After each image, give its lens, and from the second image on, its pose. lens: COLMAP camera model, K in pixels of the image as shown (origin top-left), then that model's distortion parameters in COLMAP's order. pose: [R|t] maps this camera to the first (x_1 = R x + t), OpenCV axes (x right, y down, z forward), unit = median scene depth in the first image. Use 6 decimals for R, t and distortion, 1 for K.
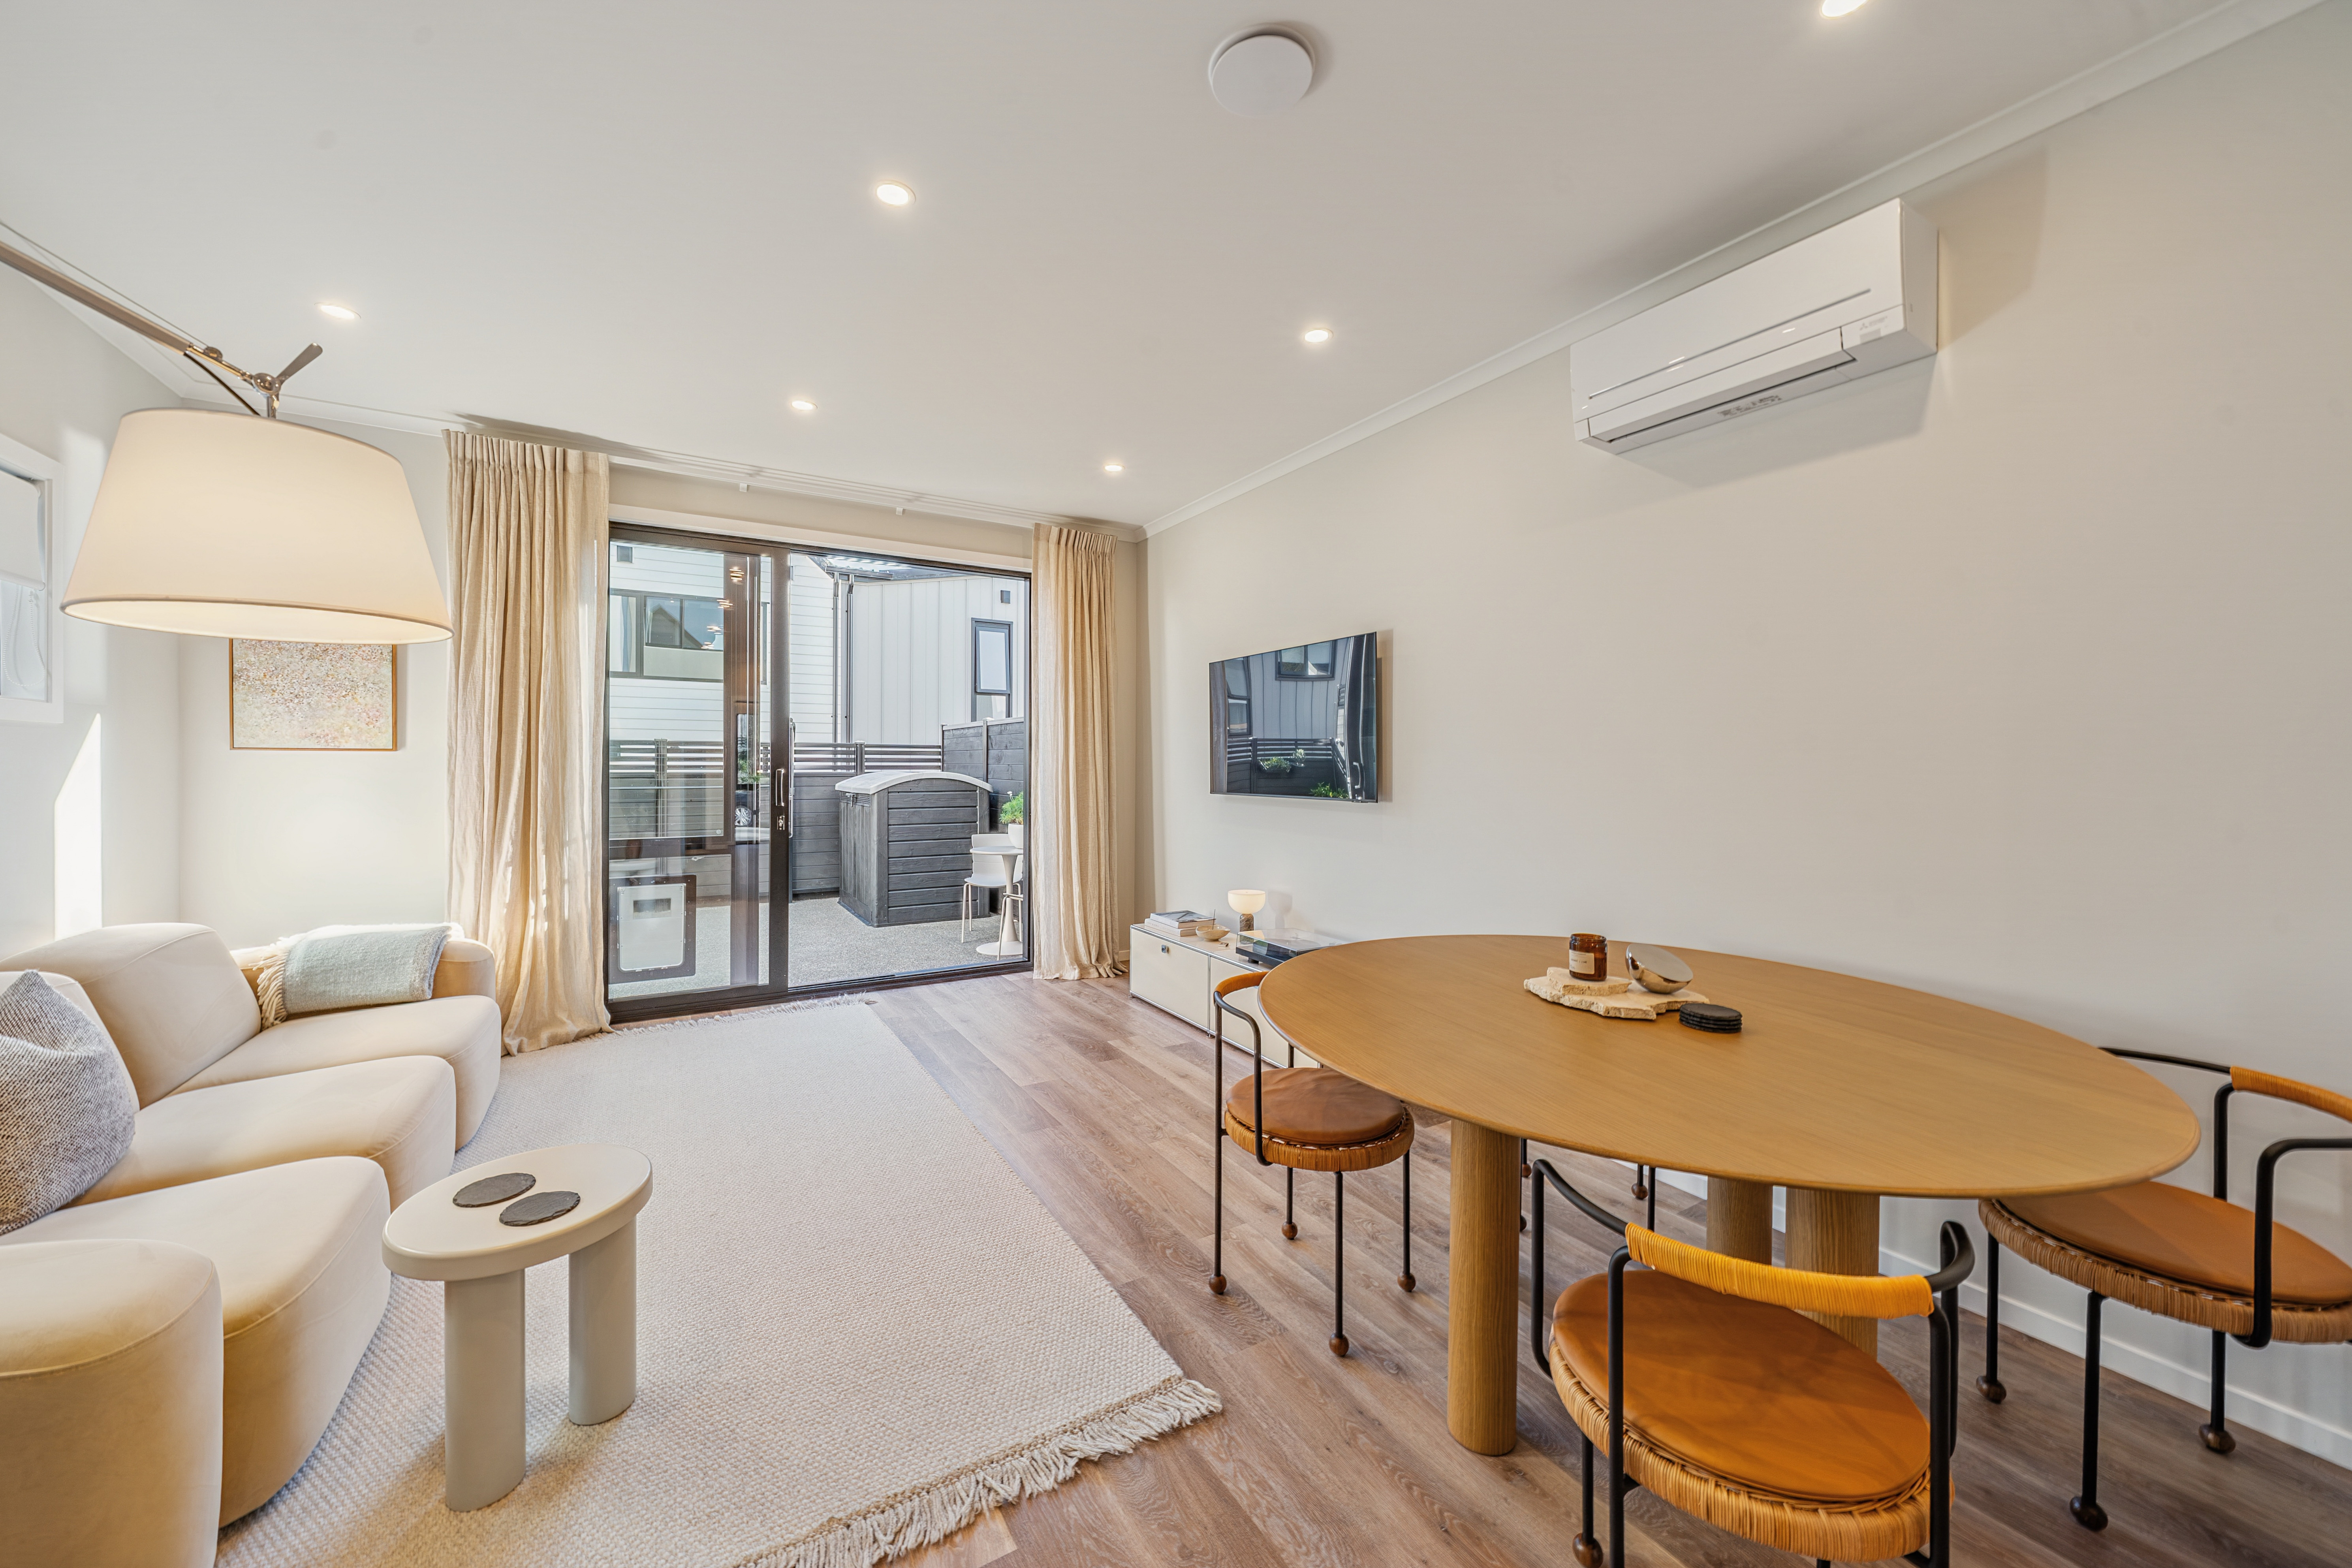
lens RADIAL K [[847.9, 0, 1156.7], [0, 847.9, 766.2], [0, 0, 1]] dist [-0.000963, -0.000244]
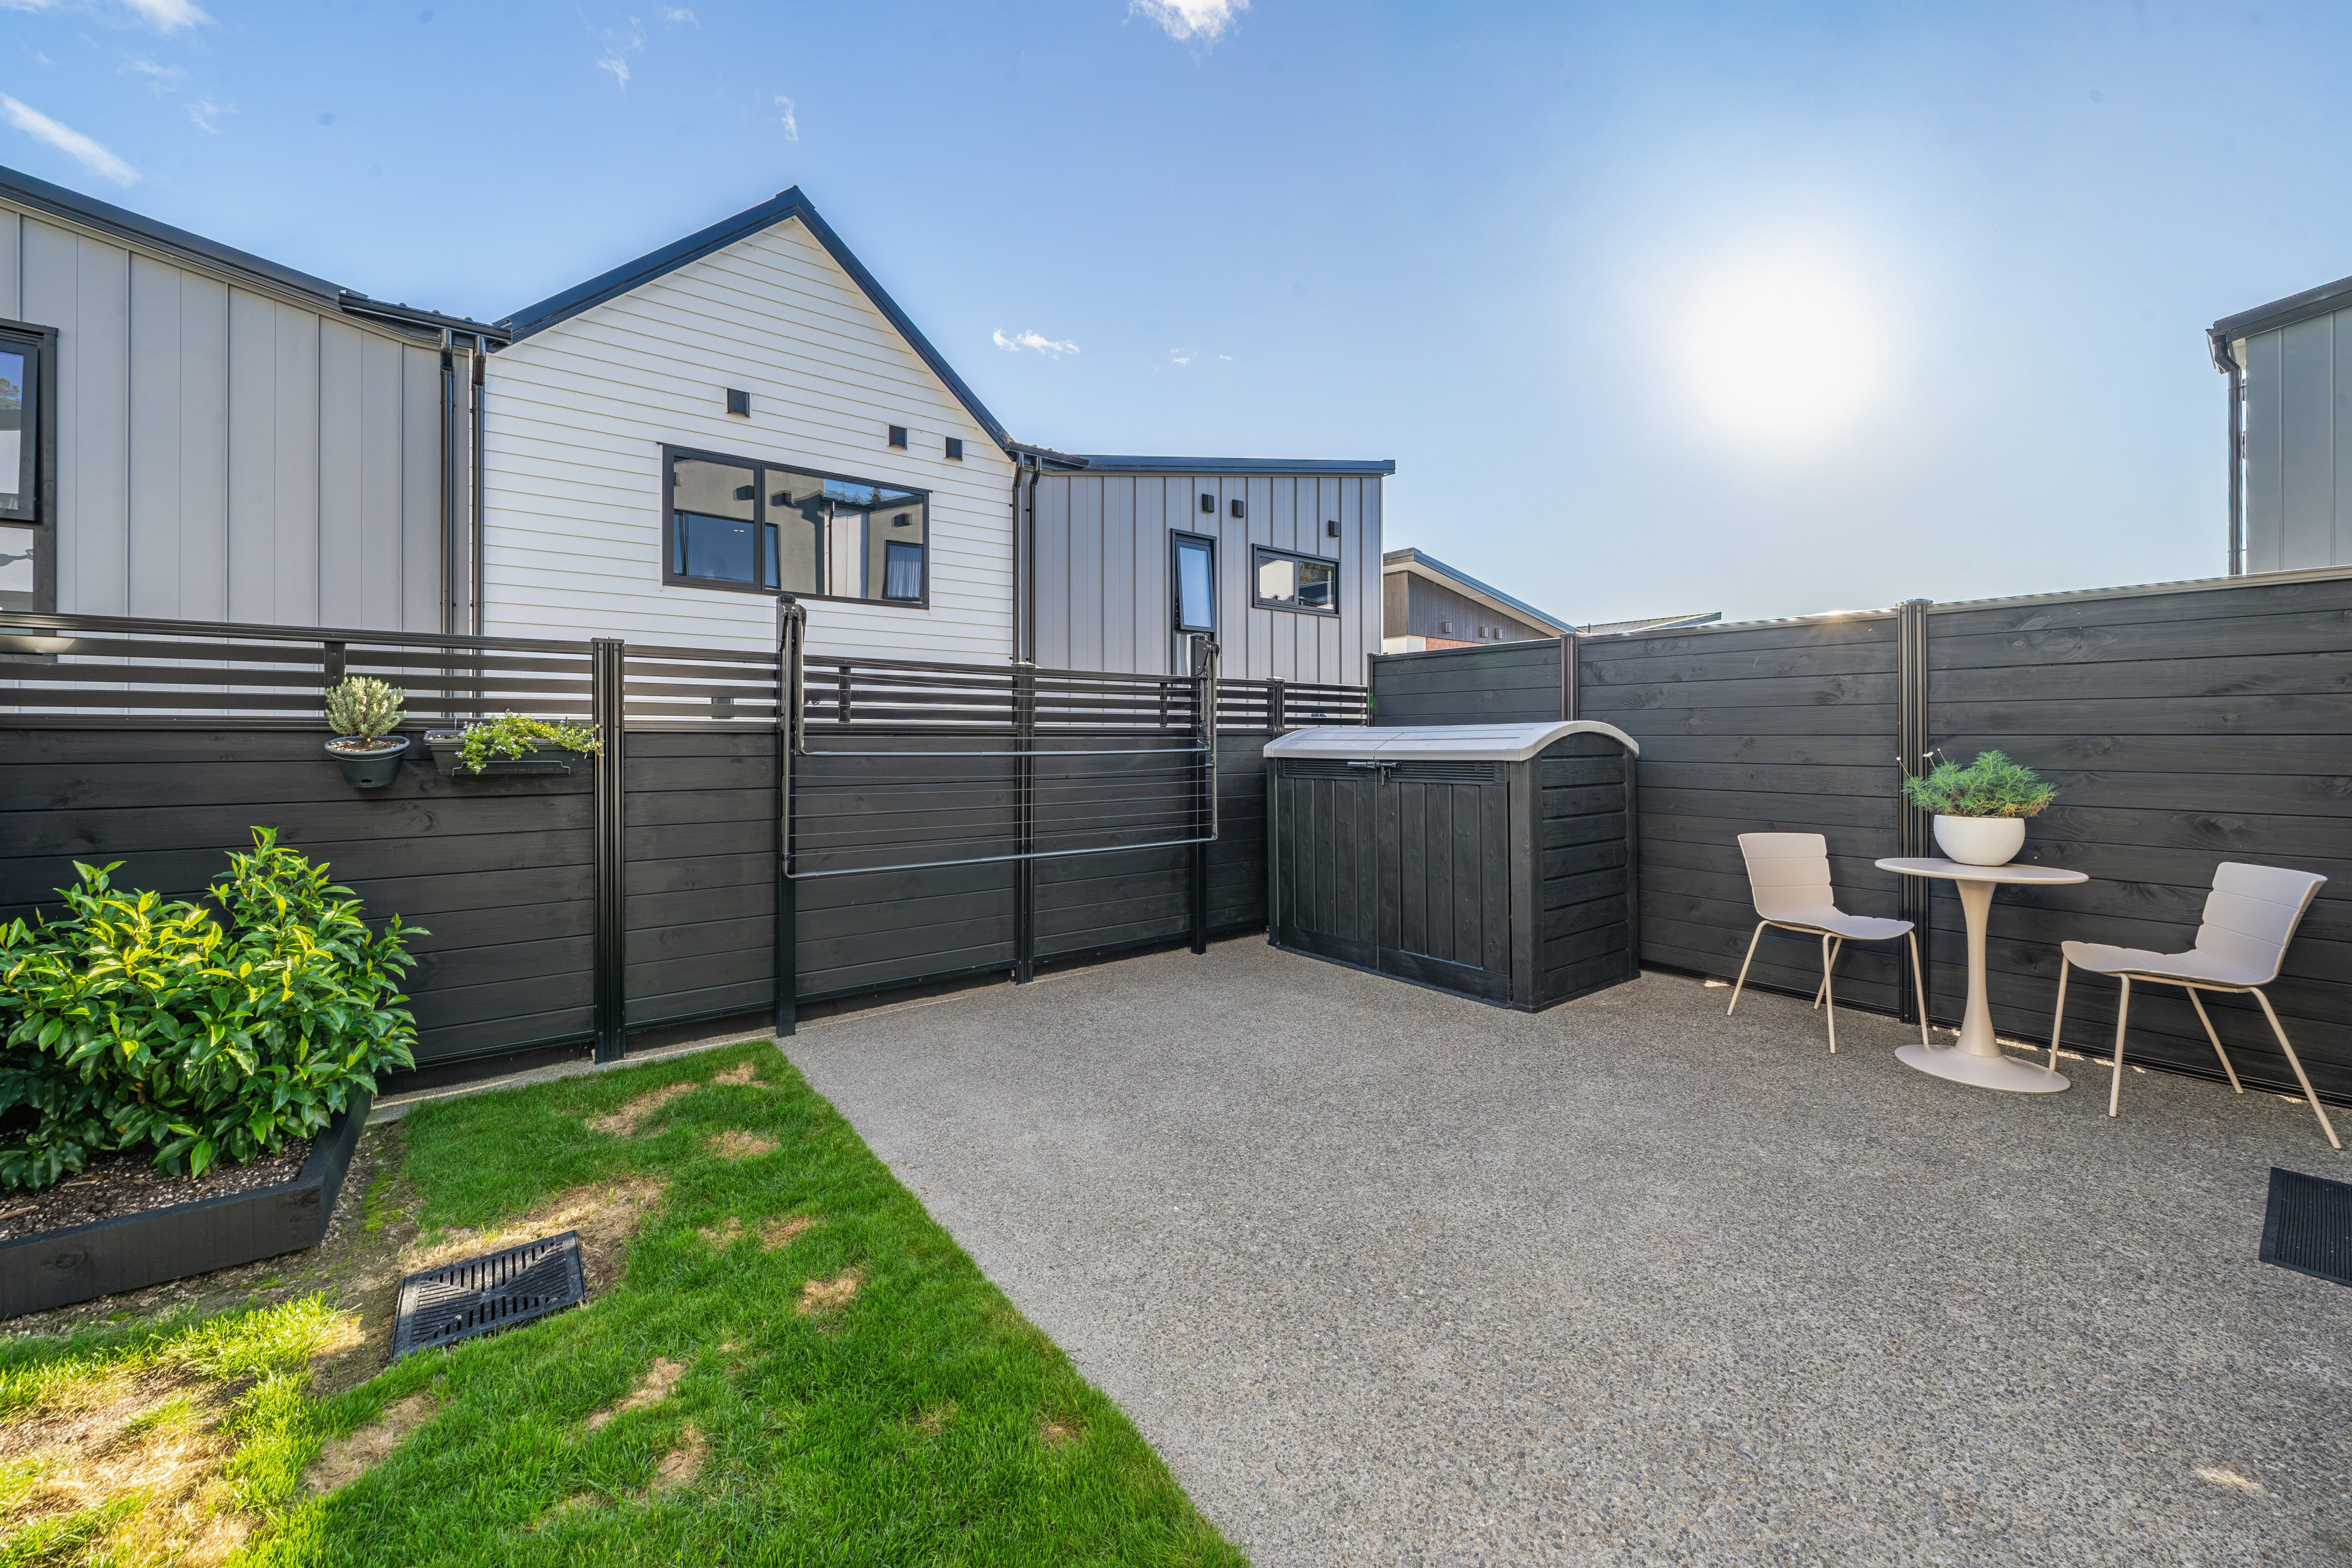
lens RADIAL K [[866.2, 0, 1153.8], [0, 866.2, 743.7], [0, 0, 1]] dist [-0.000961, -0.000181]
pose [[0.994928, -0.002586, 0.100553, -1.158826], [0.002015, 0.999981, 0.005782, 0.033202], [-0.100566, -0.005550, 0.994915, 0.913886]]
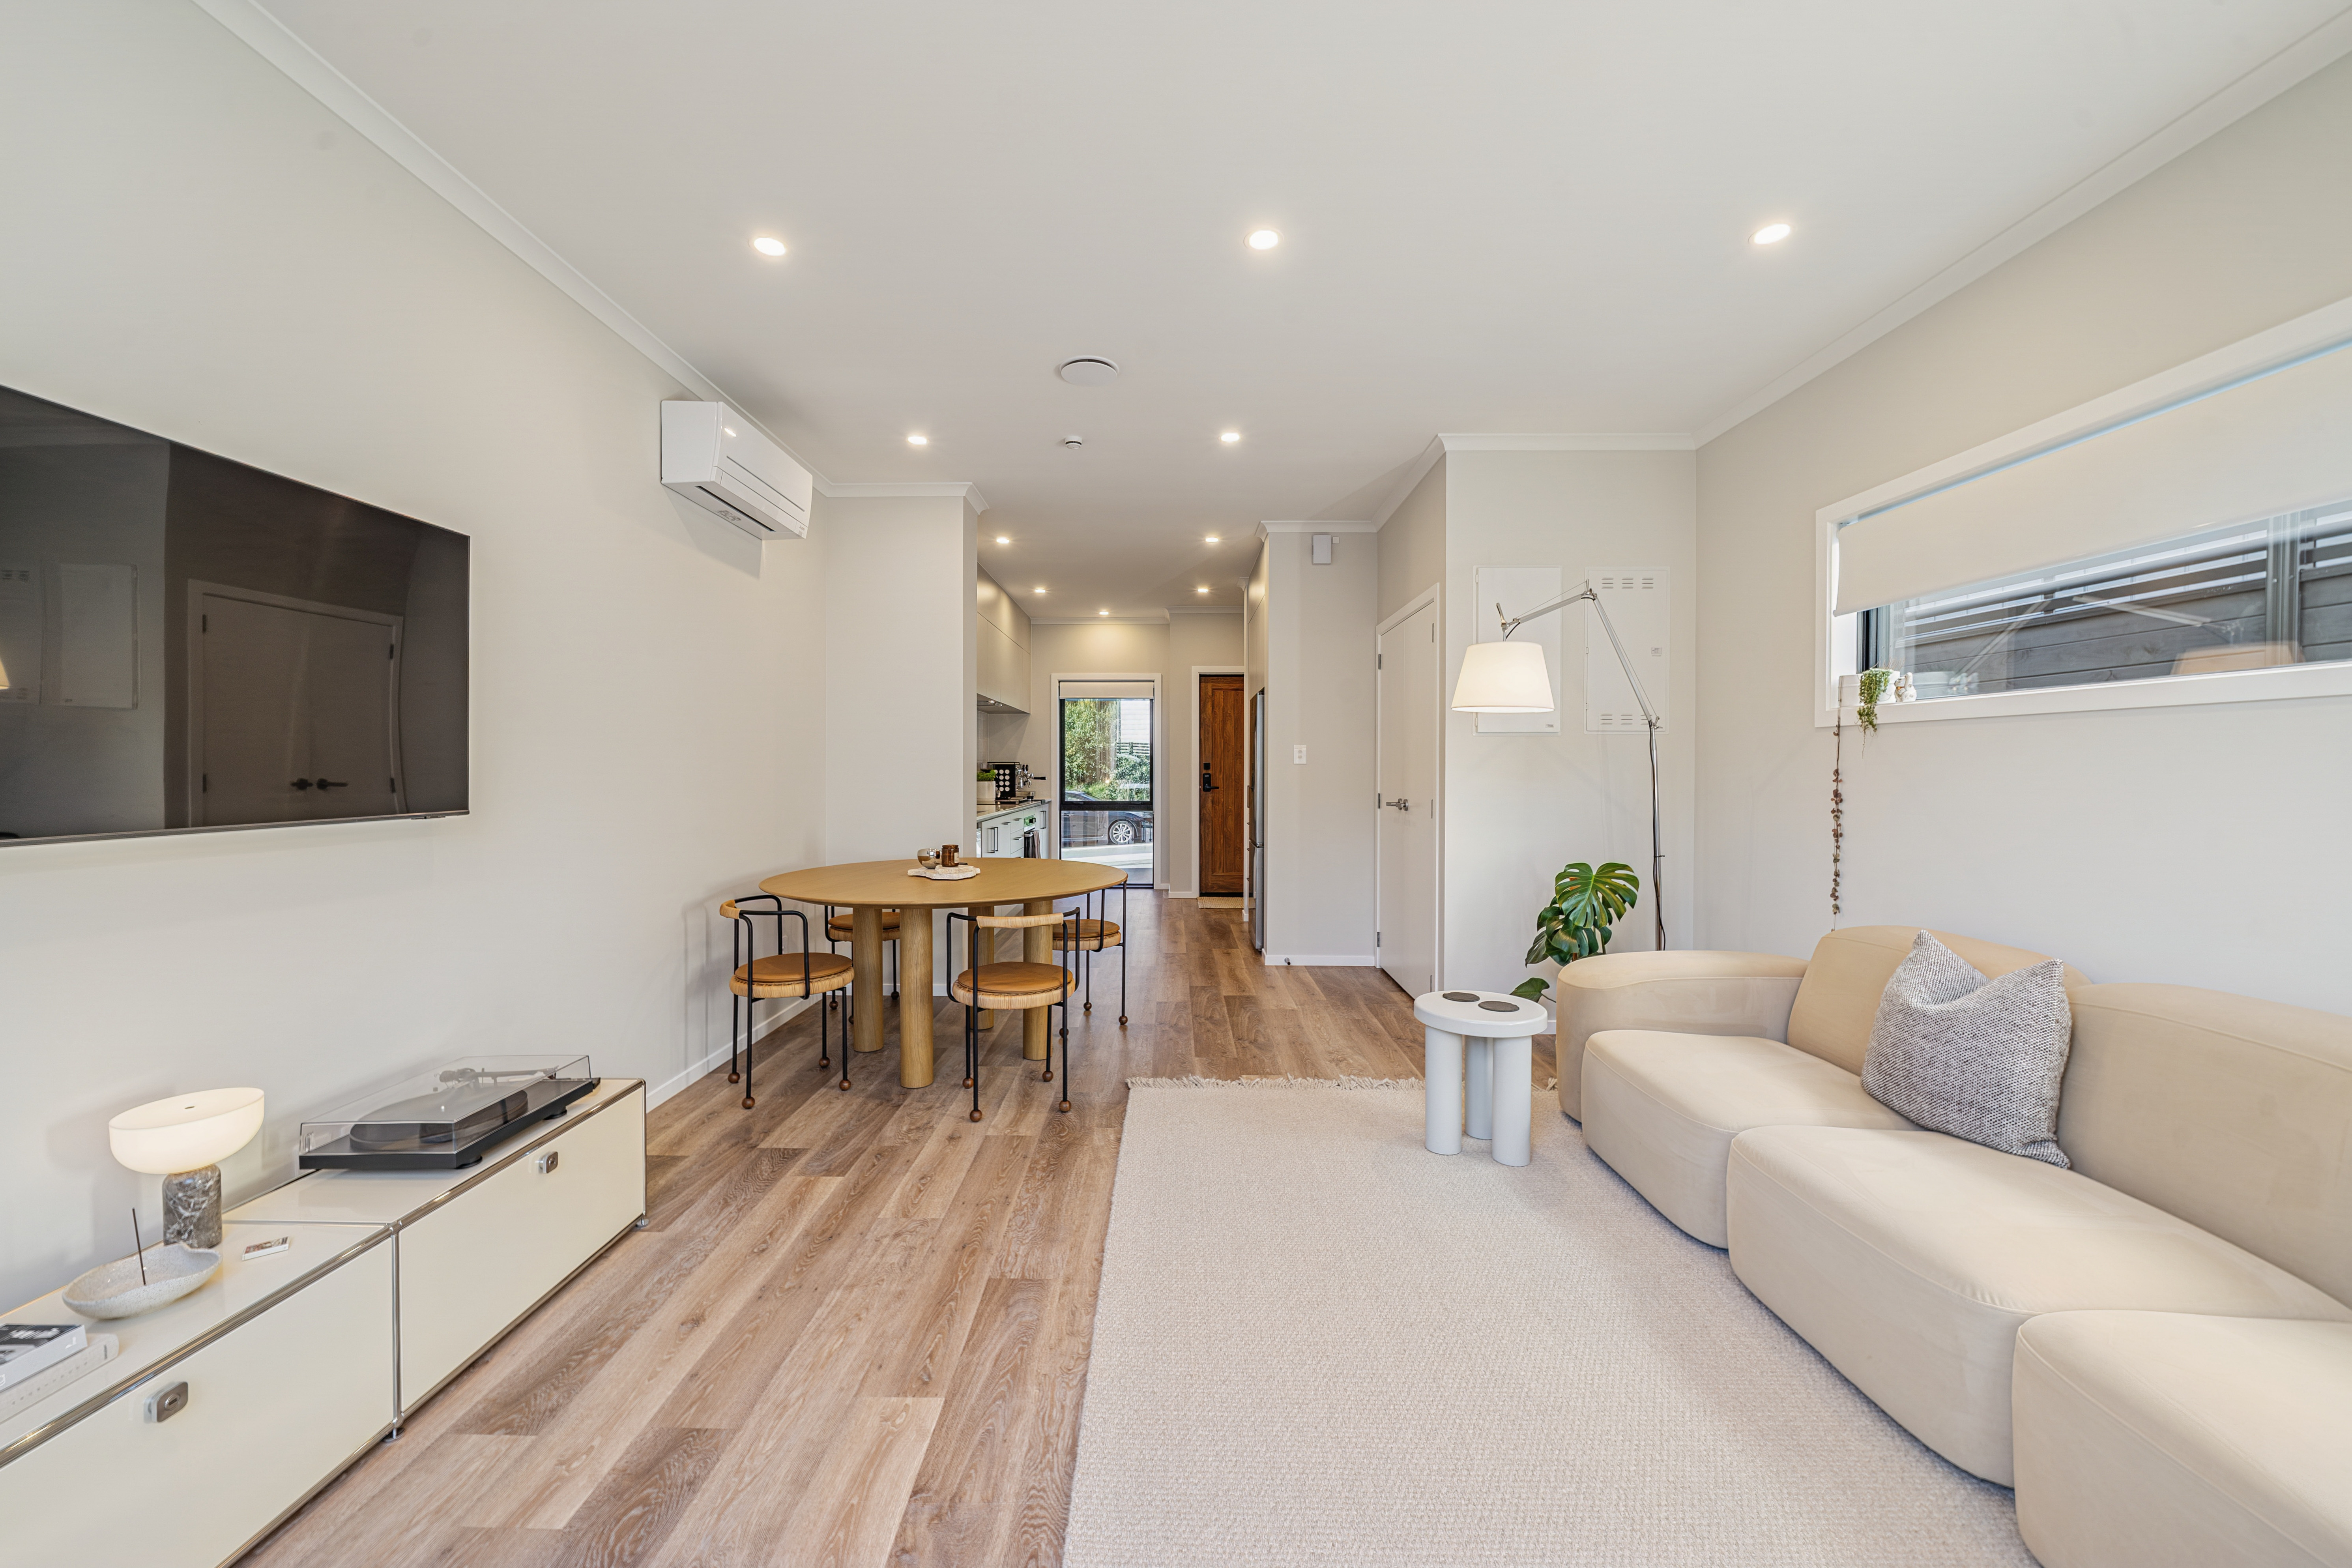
lens RADIAL K [[884.7, 0, 1165.0], [0, 884.7, 774.7], [0, 0, 1]] dist [-0.001742, -0.000238]
pose [[-0.857805, -0.007360, 0.513922, -0.453965], [-0.001610, 0.999931, 0.011633, 0.006185], [-0.513973, 0.009151, -0.857758, 1.166181]]
